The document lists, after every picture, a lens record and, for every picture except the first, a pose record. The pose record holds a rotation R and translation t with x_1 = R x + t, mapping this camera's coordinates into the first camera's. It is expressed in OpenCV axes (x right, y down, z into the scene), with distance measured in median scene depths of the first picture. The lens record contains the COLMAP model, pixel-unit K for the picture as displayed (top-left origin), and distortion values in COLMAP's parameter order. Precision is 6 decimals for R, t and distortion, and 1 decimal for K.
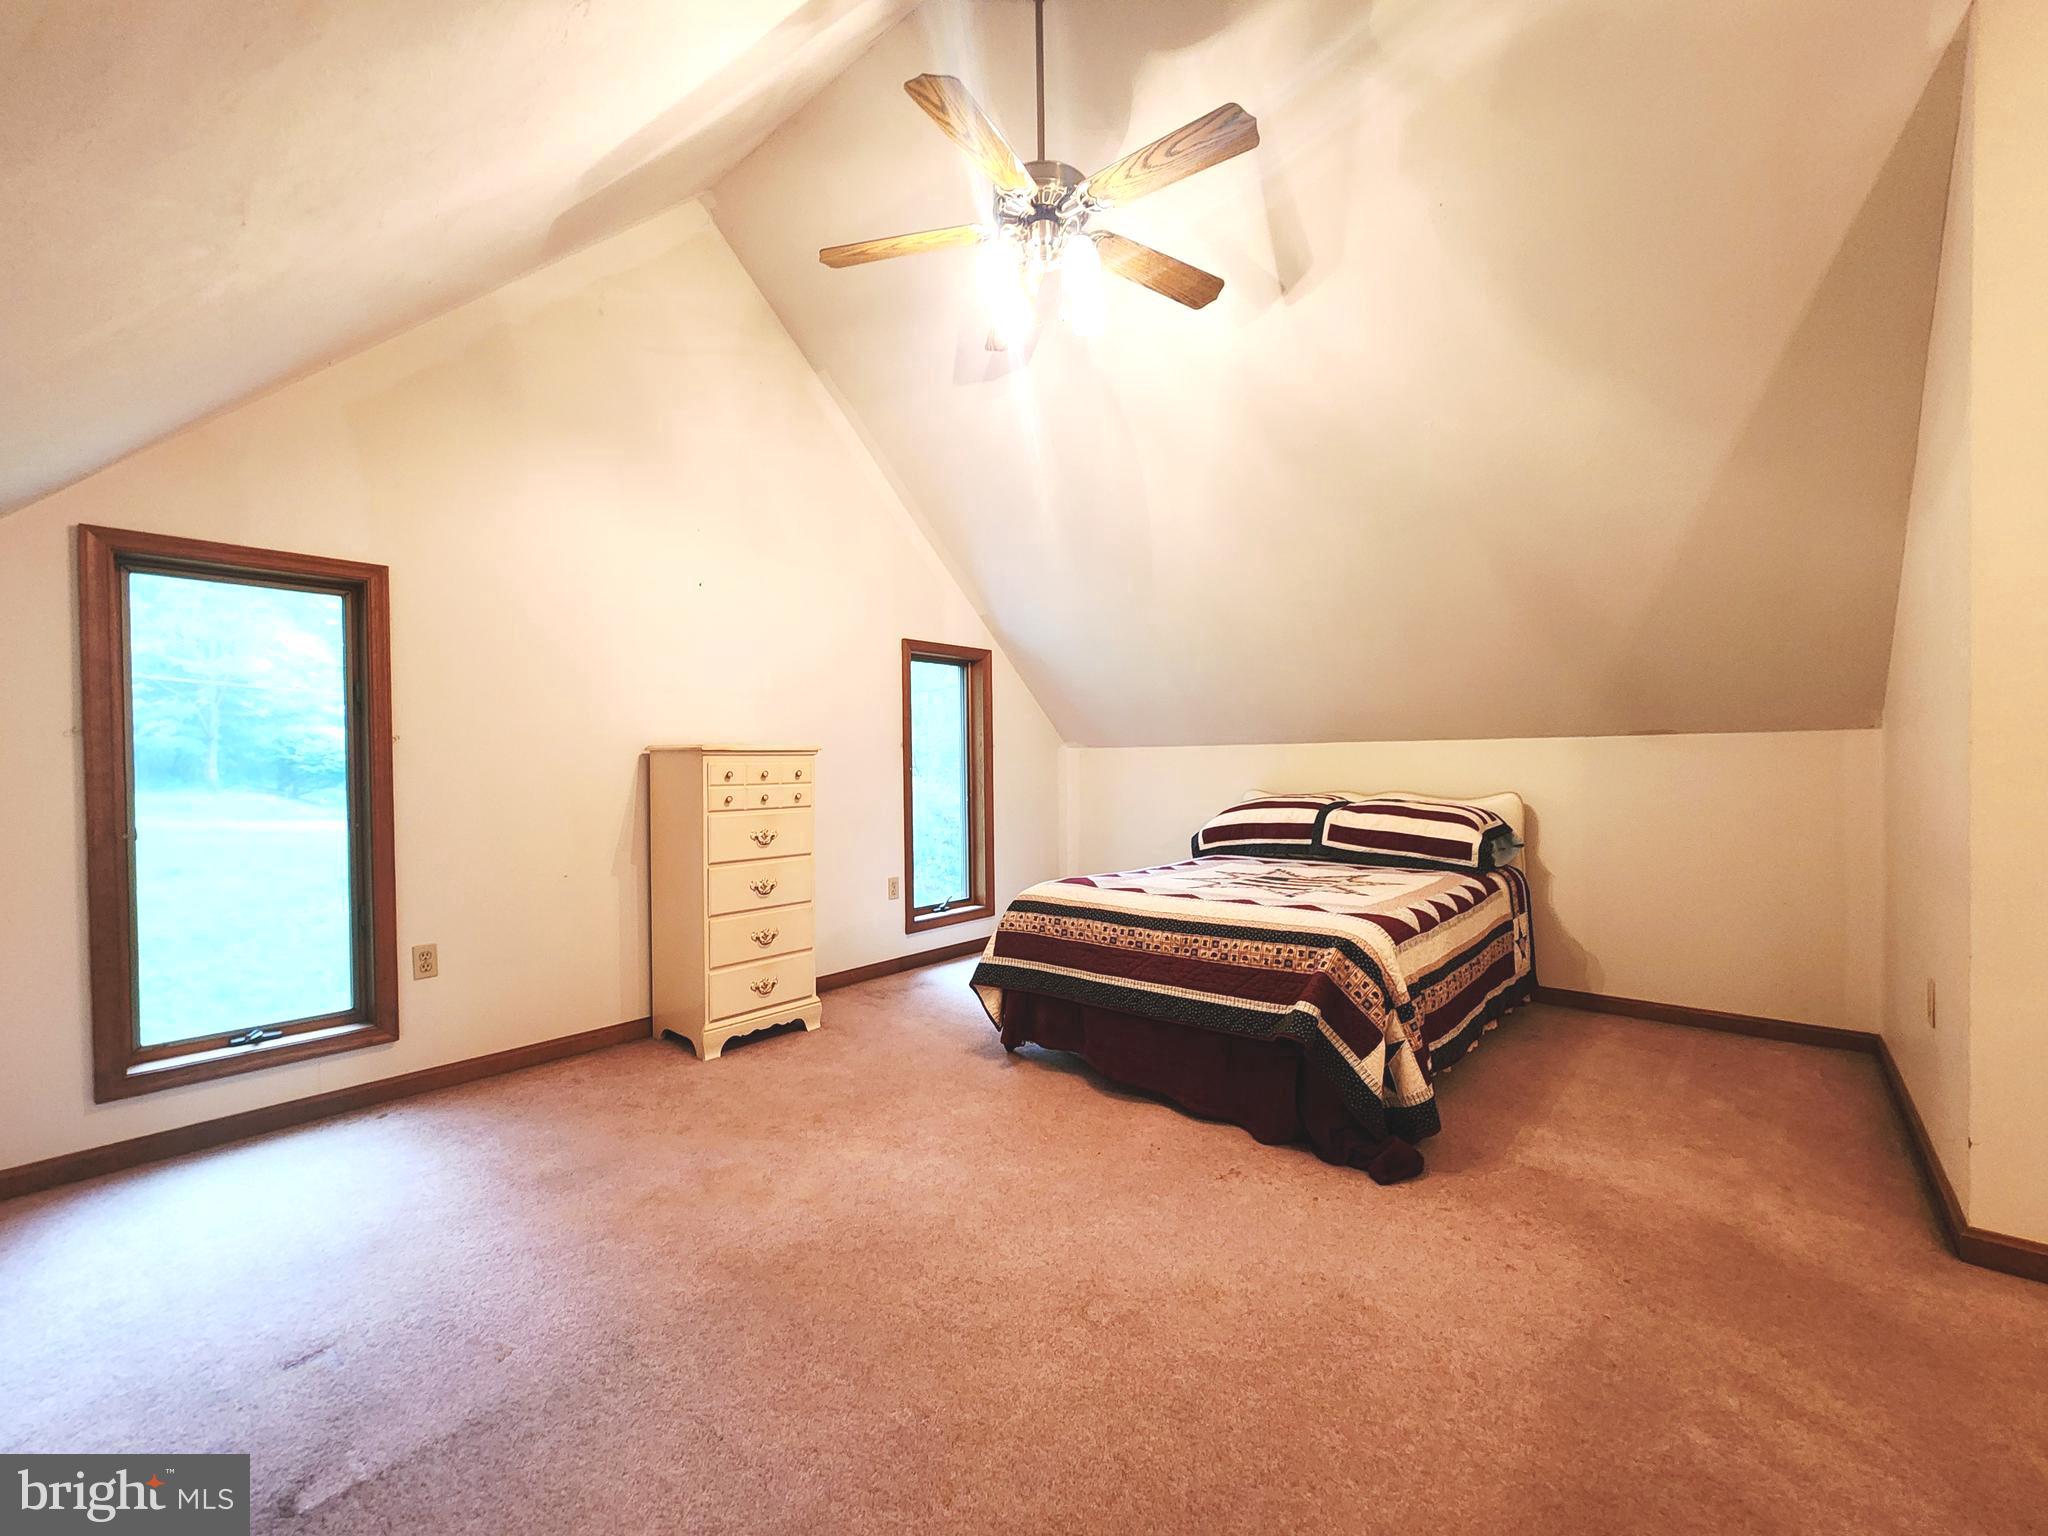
lens RADIAL K [[842.6, 0, 1025.7], [0, 842.6, 774.1], [0, 0, 1]] dist [-0.002163, -0.000366]
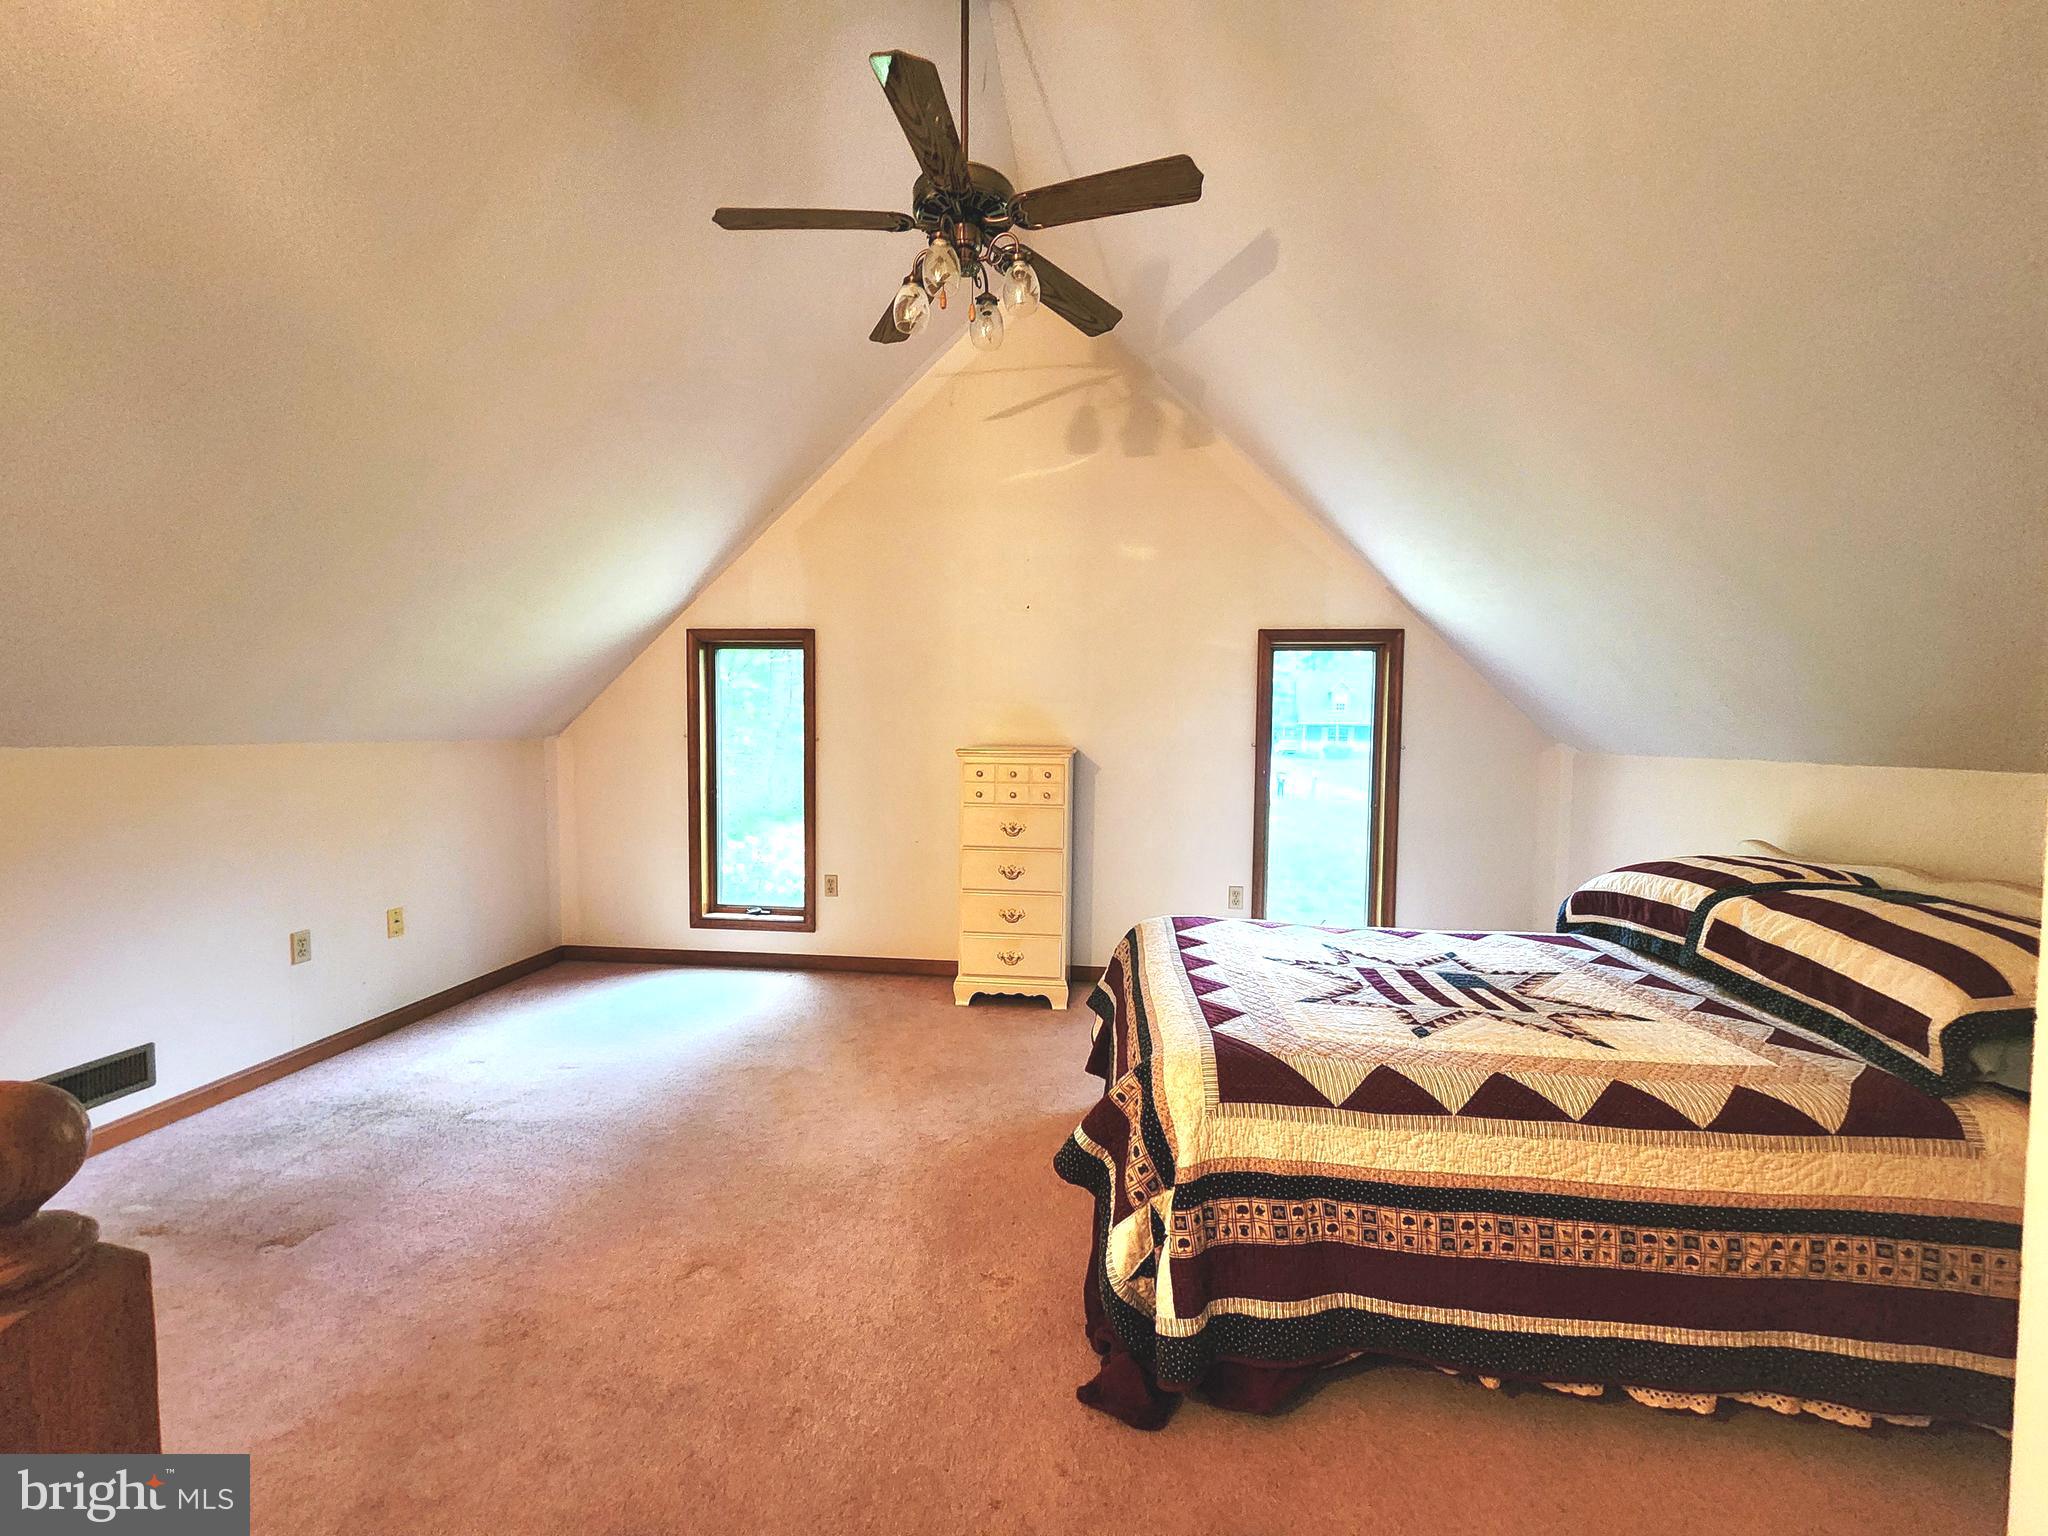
lens RADIAL K [[842.6, 0, 1025.7], [0, 842.6, 774.1], [0, 0, 1]] dist [-0.002163, -0.000366]
pose [[0.565406, 0.056876, -0.822850, 0.617683], [-0.029926, 0.998377, 0.048446, -0.052838], [0.824270, -0.002767, 0.566190, 0.360667]]
